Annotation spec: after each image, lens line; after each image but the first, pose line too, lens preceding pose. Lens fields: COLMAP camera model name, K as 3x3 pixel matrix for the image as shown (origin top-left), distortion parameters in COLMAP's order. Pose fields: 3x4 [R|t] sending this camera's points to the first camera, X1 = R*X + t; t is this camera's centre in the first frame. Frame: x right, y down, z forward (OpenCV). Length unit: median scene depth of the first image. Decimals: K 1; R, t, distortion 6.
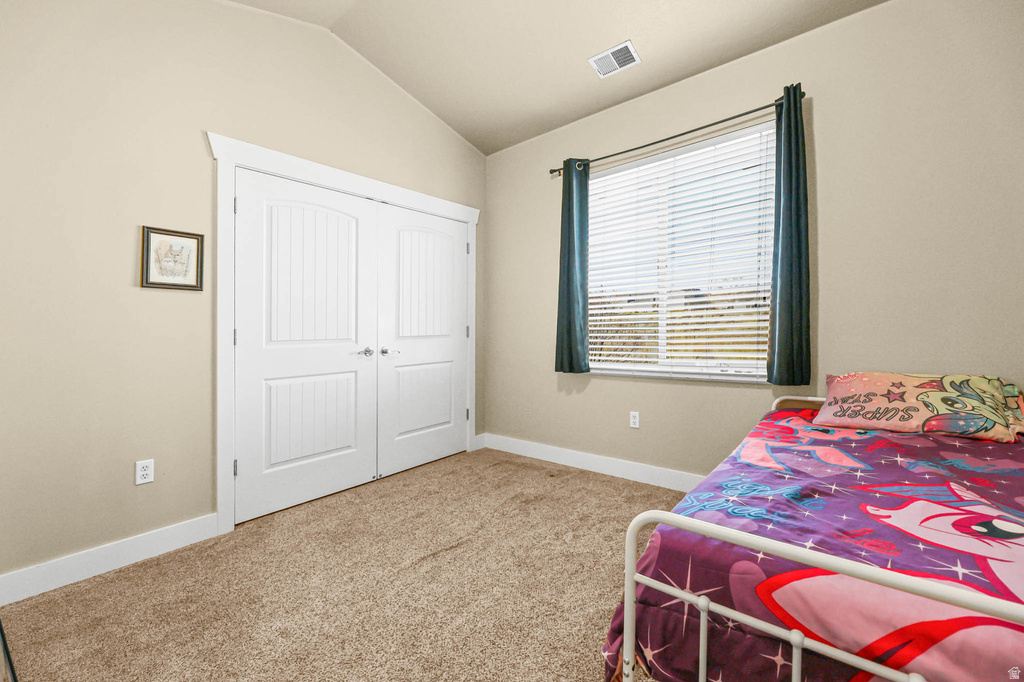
lens RADIAL K [[422.2, 0, 506.8], [0, 422.2, 333.0], [0, 0, 1]] dist [-0.000559, -0.000309]
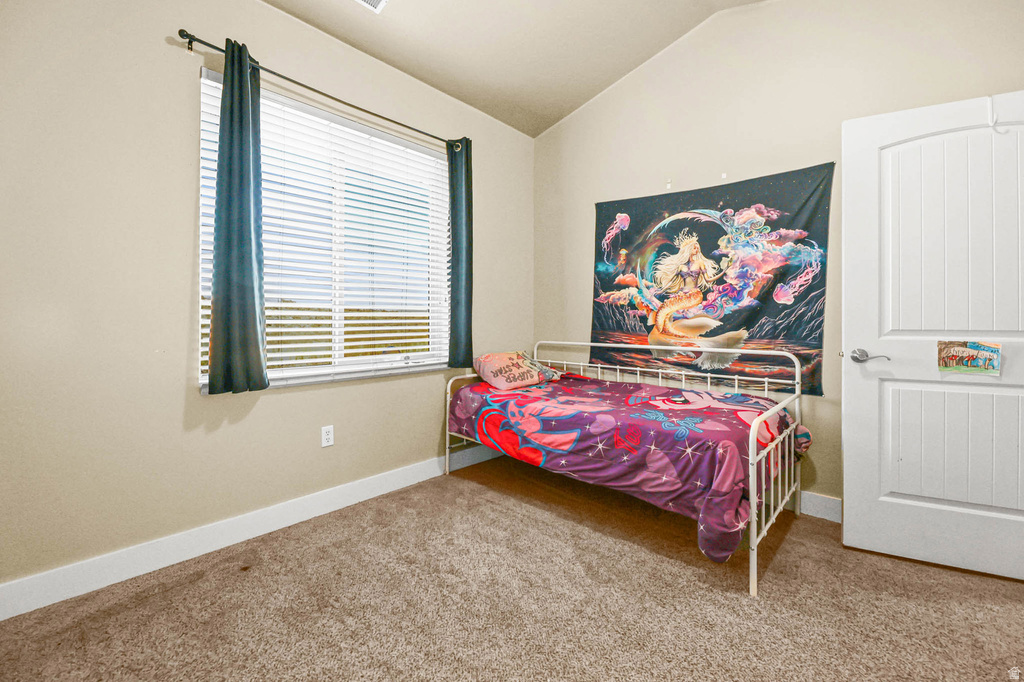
lens RADIAL K [[422.2, 0, 506.8], [0, 422.2, 333.0], [0, 0, 1]] dist [-0.000559, -0.000309]
pose [[0.041491, -0.006202, 0.999120, -0.481425], [0.003134, 0.999977, 0.006077, 0.006777], [-0.999134, 0.002879, 0.041509, 0.629984]]
